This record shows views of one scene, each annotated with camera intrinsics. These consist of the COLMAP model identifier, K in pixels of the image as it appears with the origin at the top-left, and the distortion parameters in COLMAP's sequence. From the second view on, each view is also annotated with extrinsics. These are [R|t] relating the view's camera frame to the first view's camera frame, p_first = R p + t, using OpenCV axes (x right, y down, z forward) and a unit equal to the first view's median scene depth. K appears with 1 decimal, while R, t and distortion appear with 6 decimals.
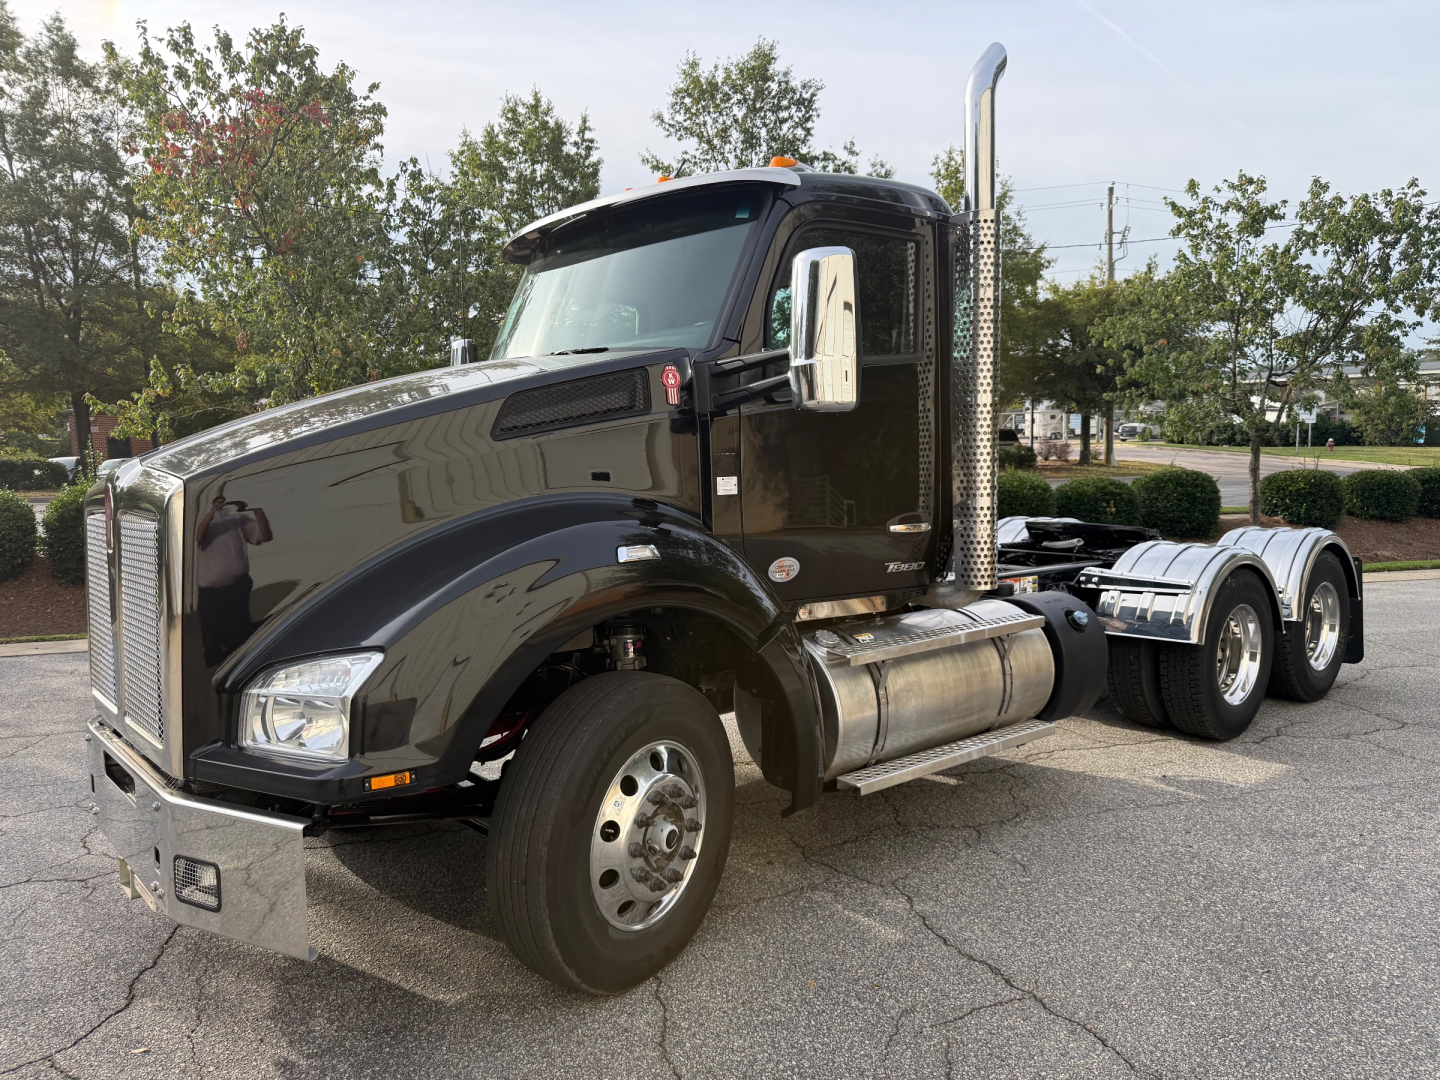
lens RADIAL K [[1062.0, 0, 712.8], [0, 1062.0, 546.4], [0, 0, 1]] dist [0.002441, -0.010959]
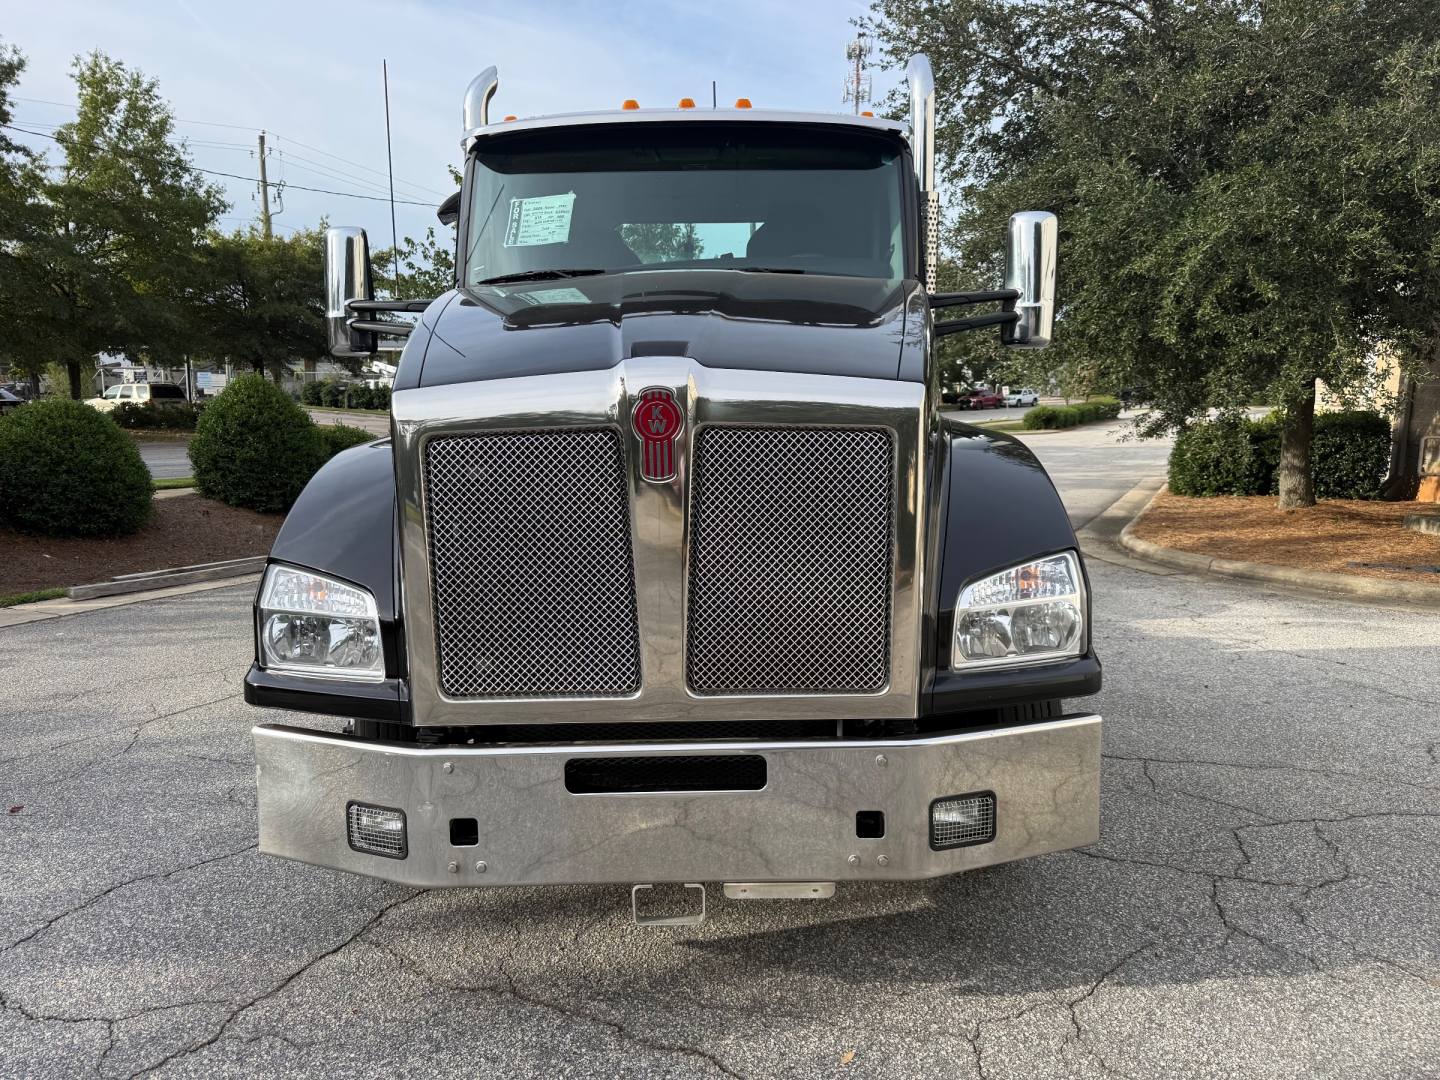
lens RADIAL K [[1086.6, 0, 720.0], [0, 1086.6, 540.0], [0, 0, 1]] dist [0.002364, 0.005007]
pose [[0.634450, -0.076607, 0.769158, -0.158225], [0.060655, 0.996942, 0.049262, 0.002109], [-0.770580, 0.015399, 0.637157, 0.066555]]
